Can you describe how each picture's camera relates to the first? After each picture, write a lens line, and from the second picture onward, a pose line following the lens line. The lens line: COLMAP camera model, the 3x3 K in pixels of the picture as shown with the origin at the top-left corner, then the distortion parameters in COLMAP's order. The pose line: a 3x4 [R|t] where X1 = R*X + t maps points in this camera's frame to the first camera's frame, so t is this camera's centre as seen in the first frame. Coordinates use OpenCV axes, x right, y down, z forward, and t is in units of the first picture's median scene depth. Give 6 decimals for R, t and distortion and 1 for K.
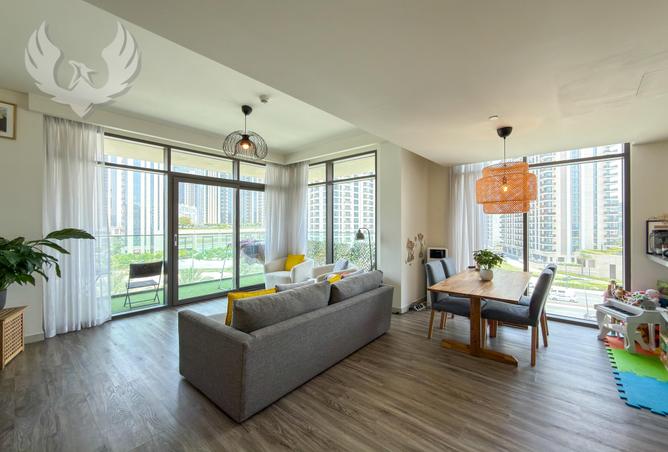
lens RADIAL K [[277.9, 0, 334.1], [0, 277.9, 223.4], [0, 0, 1]] dist [-0.001118, -0.000024]
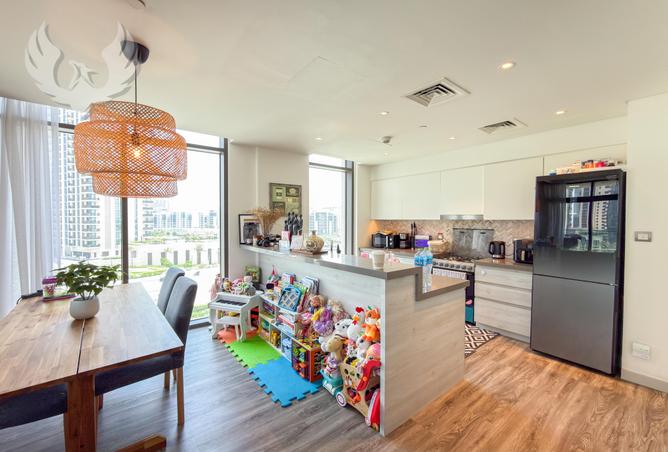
lens RADIAL K [[277.9, 0, 332.6], [0, 277.9, 225.4], [0, 0, 1]] dist [-0.001118, -0.000024]
pose [[0.189616, -0.019652, 0.981662, 0.109669], [-0.009082, 0.999722, 0.021768, 0.006924], [-0.981816, -0.013043, 0.189385, 0.426519]]
